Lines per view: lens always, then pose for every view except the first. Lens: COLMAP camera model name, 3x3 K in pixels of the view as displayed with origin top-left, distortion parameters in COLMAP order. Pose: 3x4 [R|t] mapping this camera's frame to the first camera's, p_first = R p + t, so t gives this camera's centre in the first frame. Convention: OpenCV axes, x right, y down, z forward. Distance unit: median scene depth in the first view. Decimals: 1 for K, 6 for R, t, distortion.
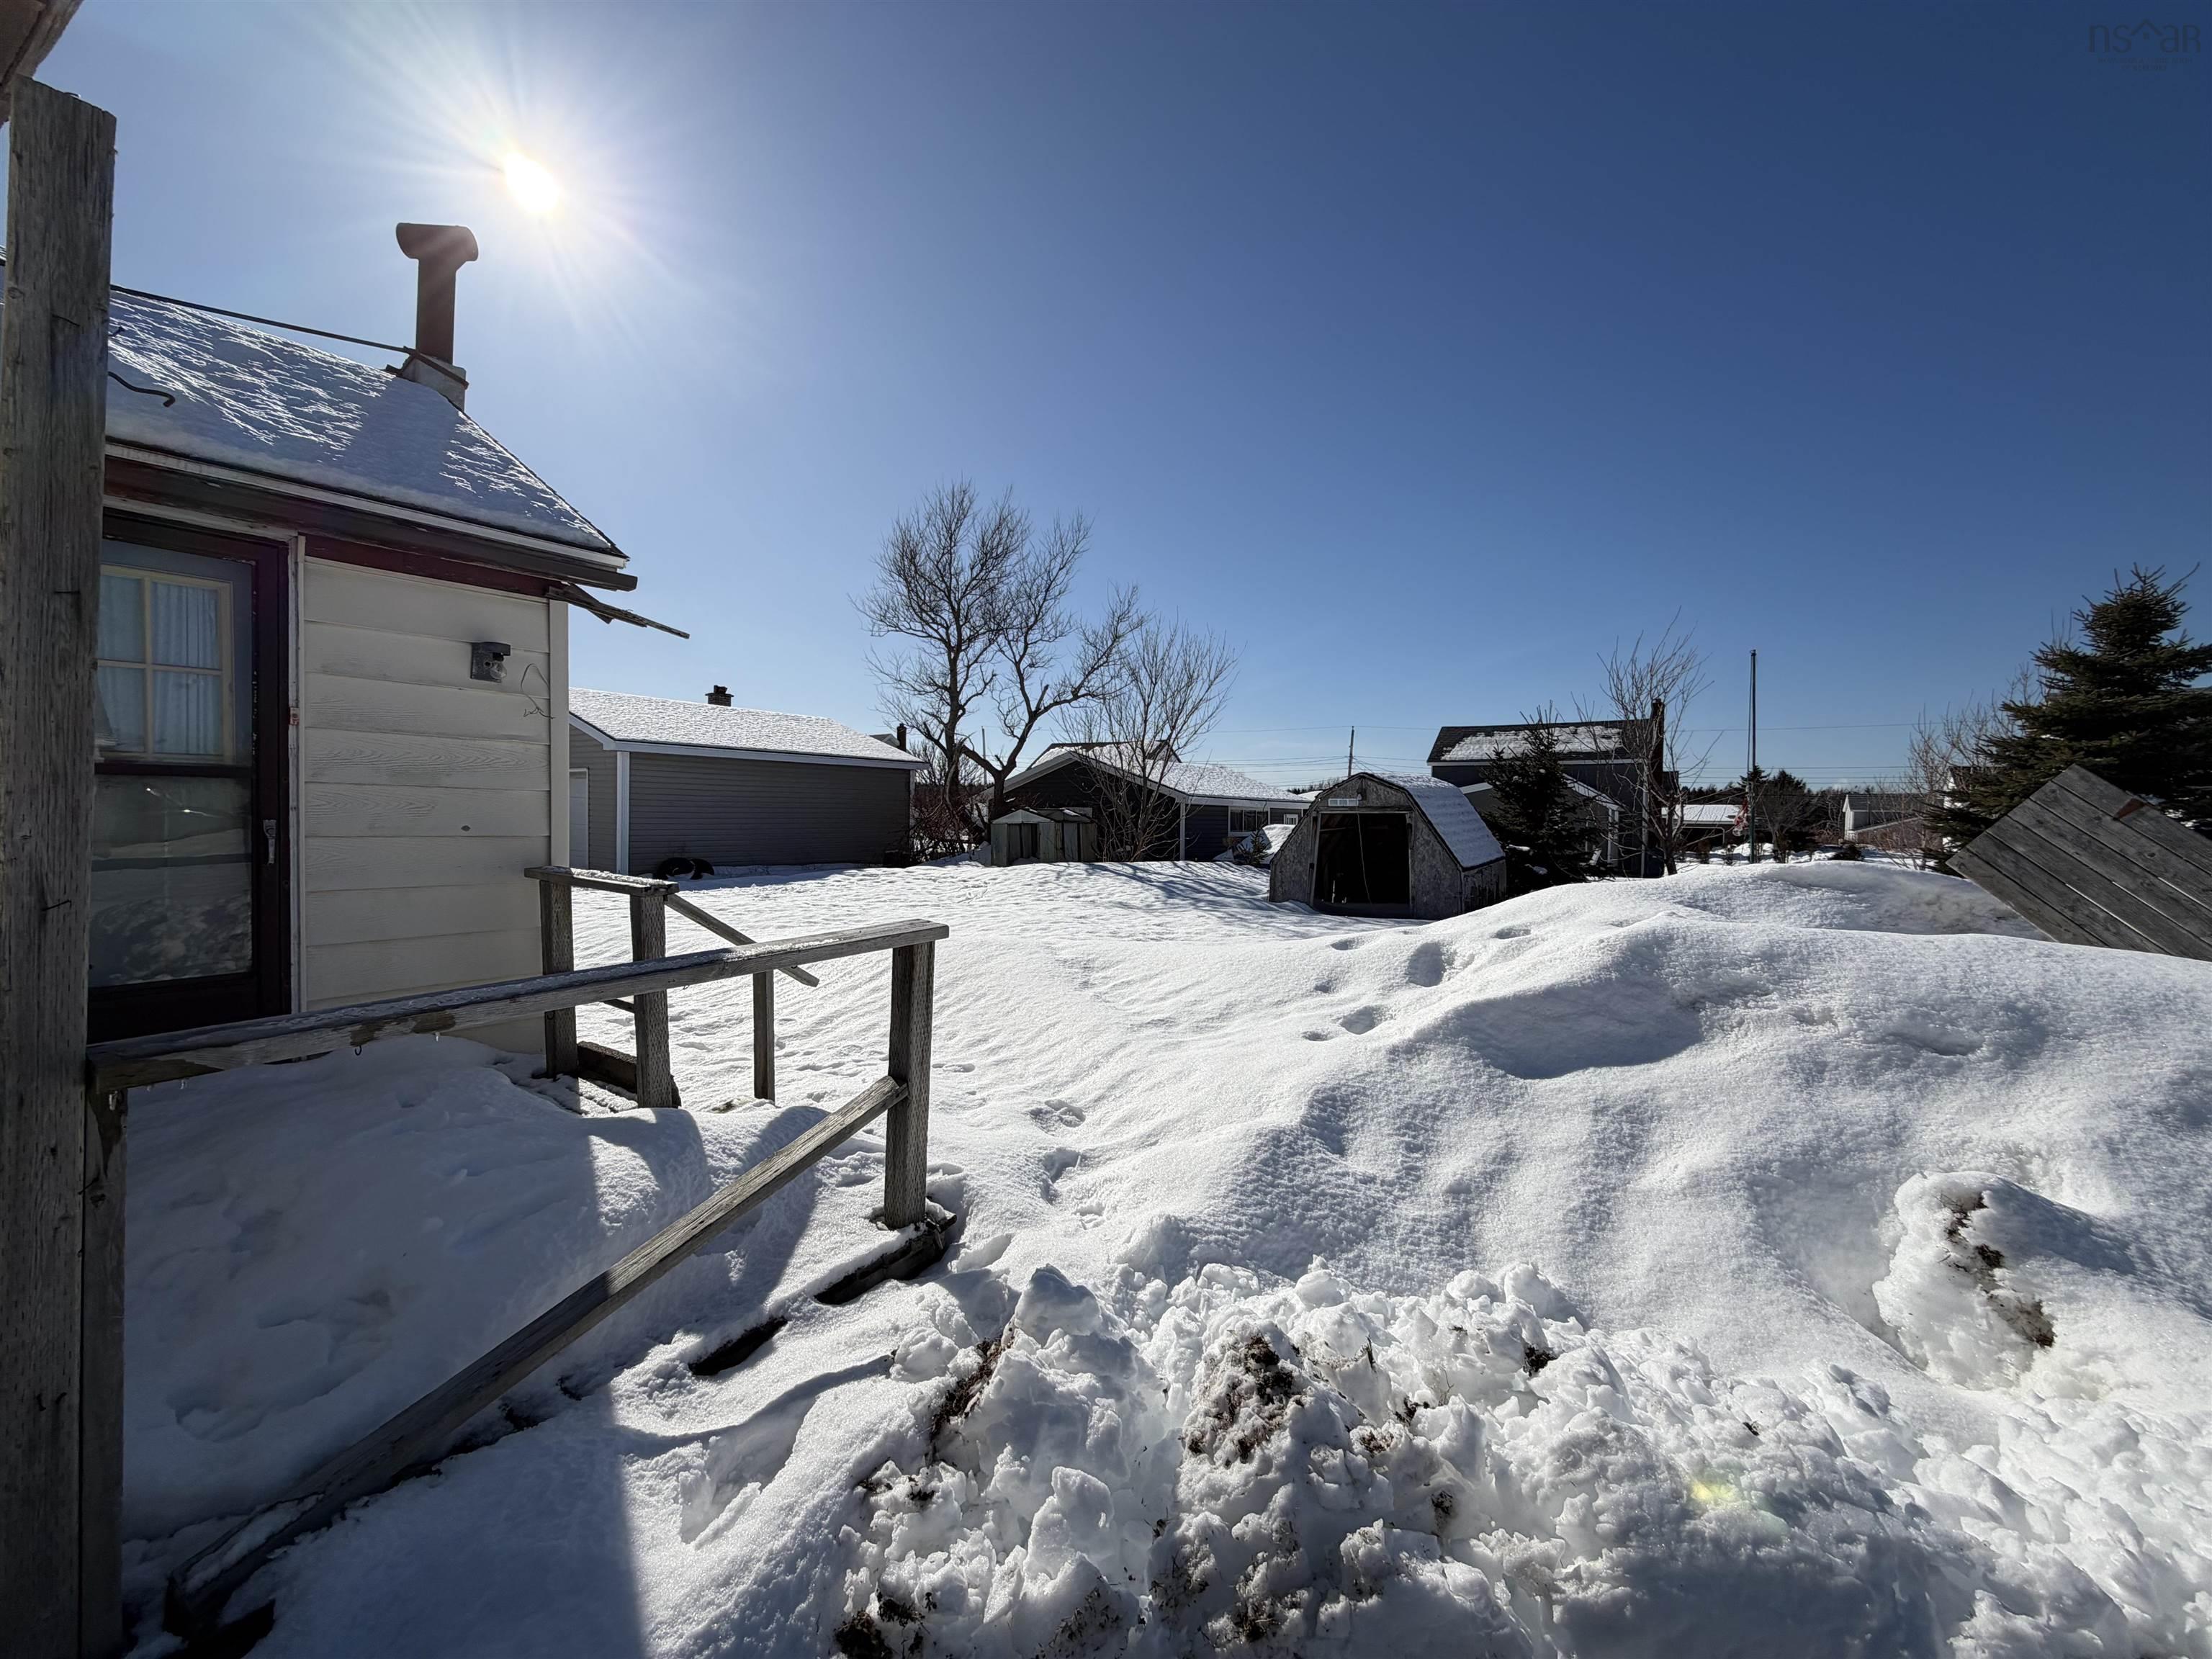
lens RADIAL K [[881.2, 0, 1095.1], [0, 881.2, 834.0], [0, 0, 1]] dist [0.001228, -0.000258]
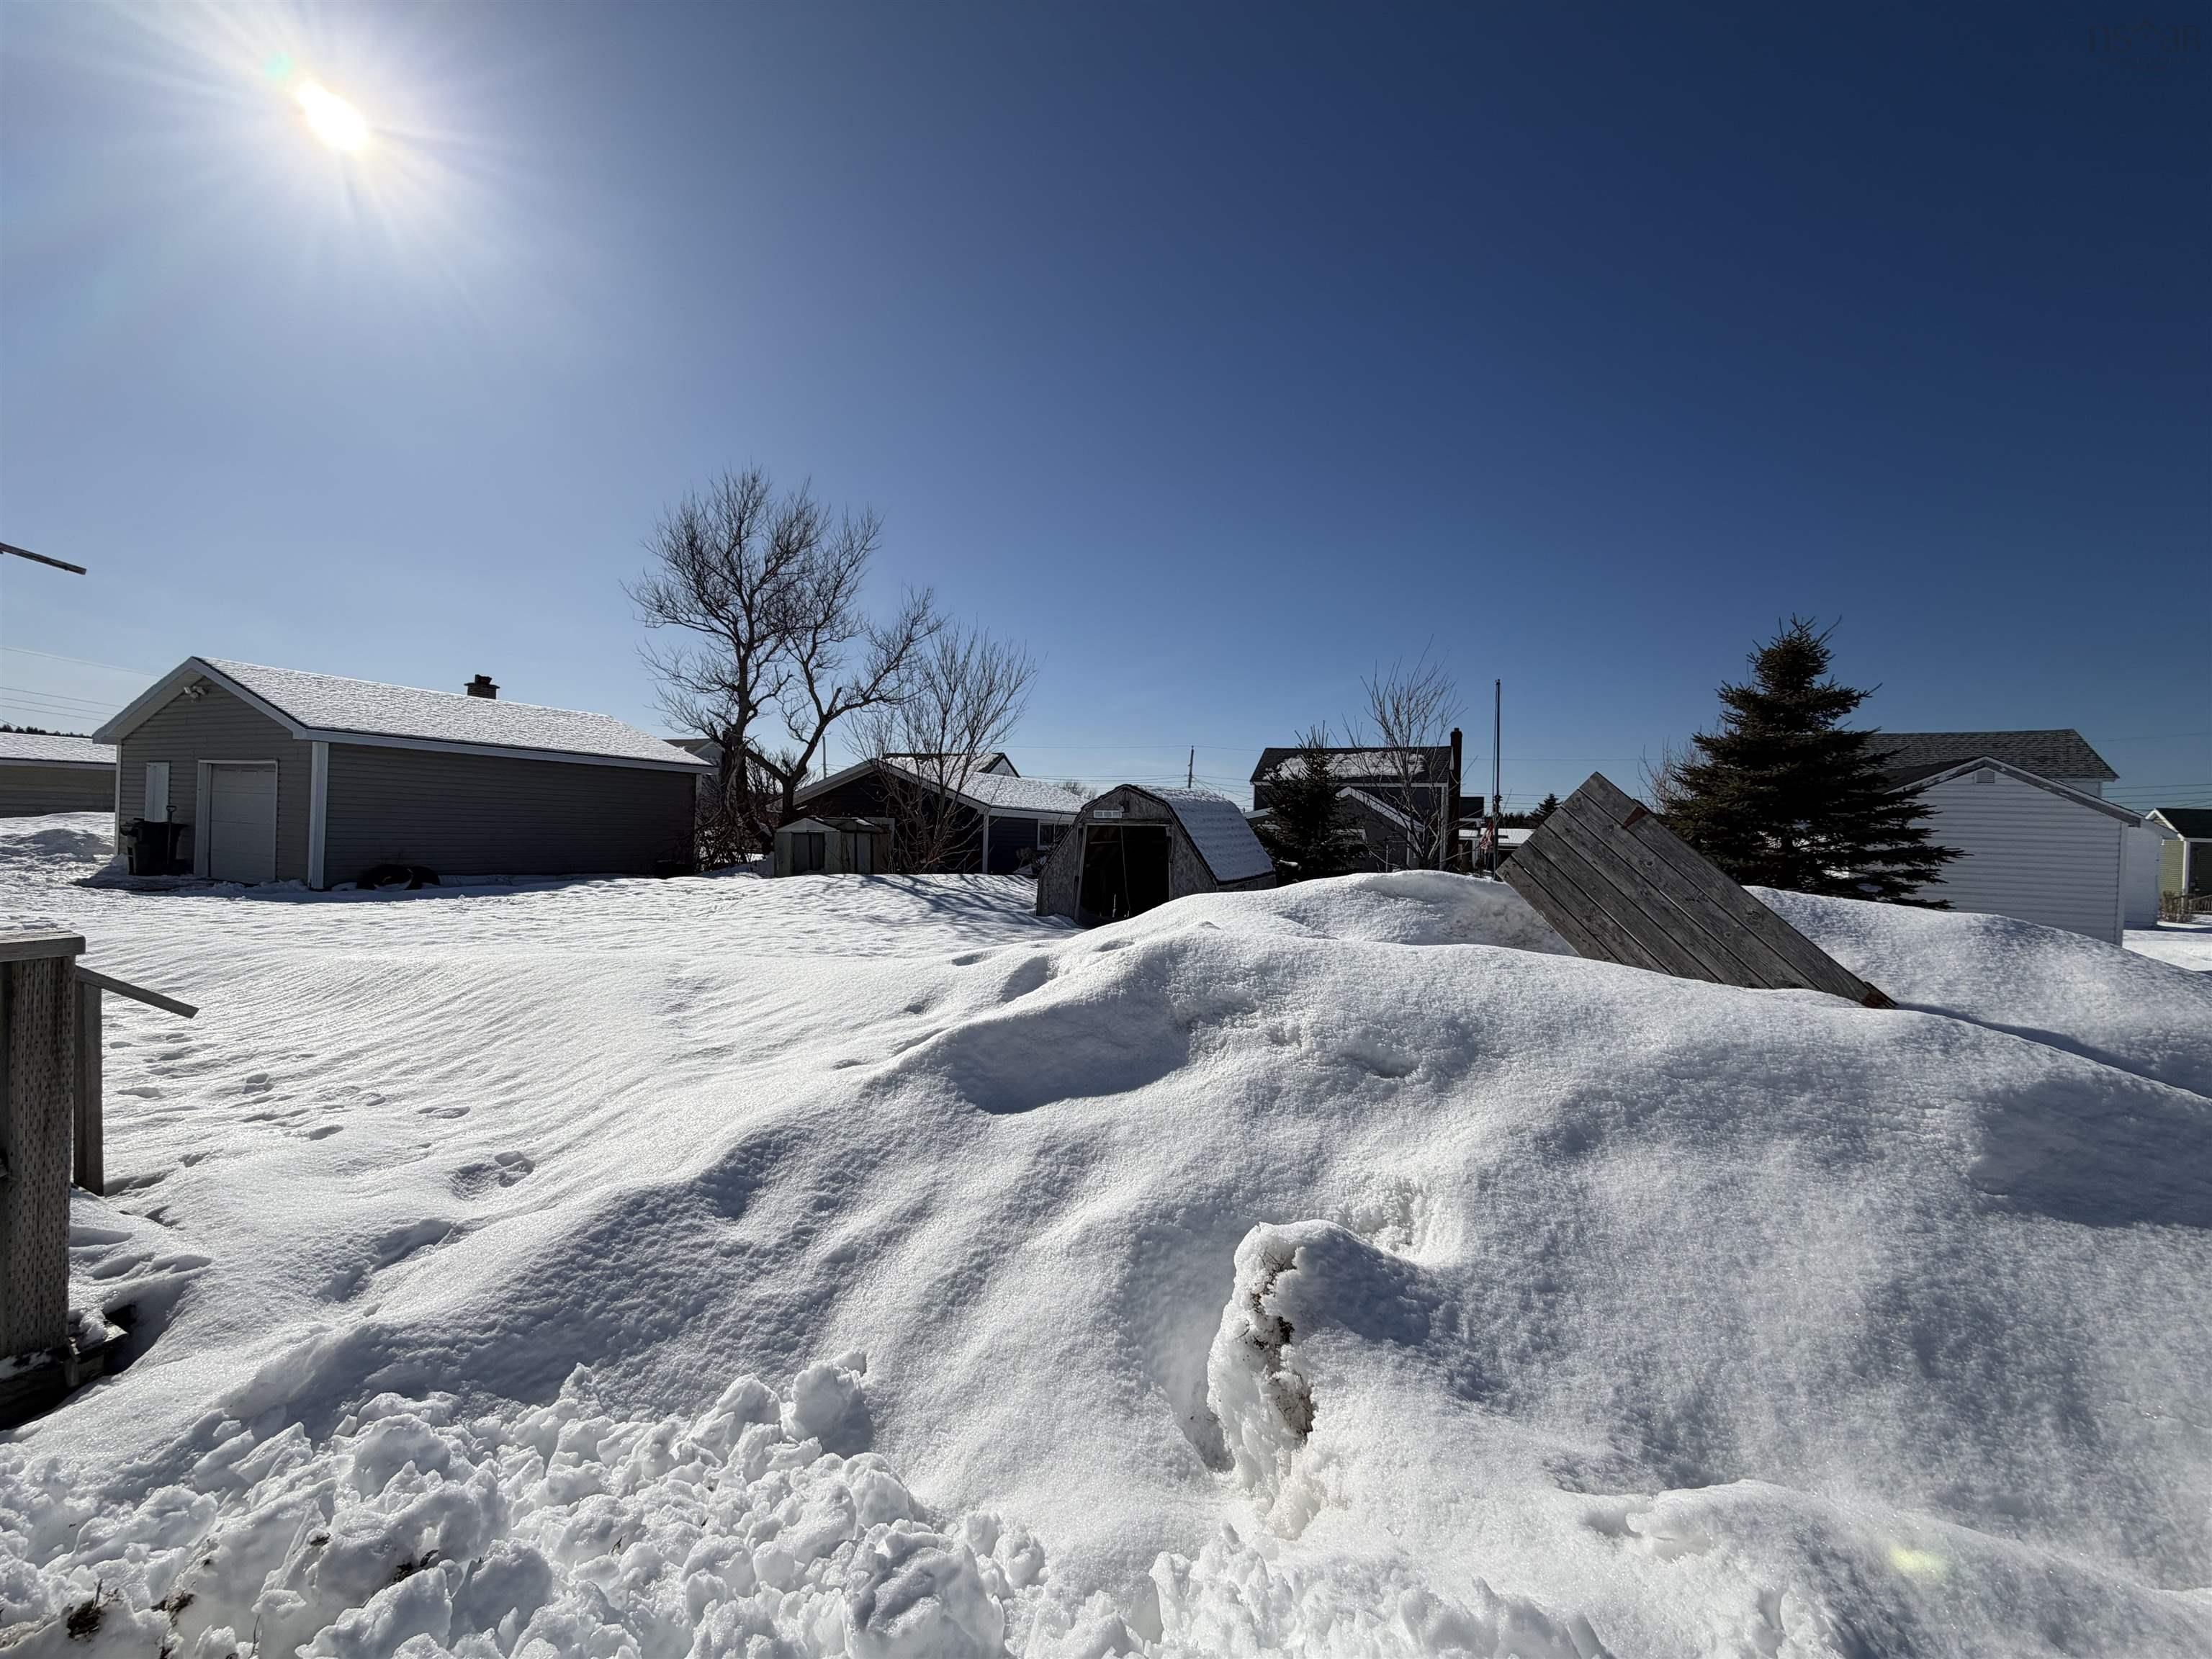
lens RADIAL K [[881.2, 0, 1097.7], [0, 881.2, 834.8], [0, 0, 1]] dist [0.001228, -0.000258]
pose [[0.987498, 0.016006, 0.156817, 0.310309], [-0.013369, 0.999751, -0.017853, 0.012463], [-0.157063, 0.015534, 0.987466, 0.086840]]
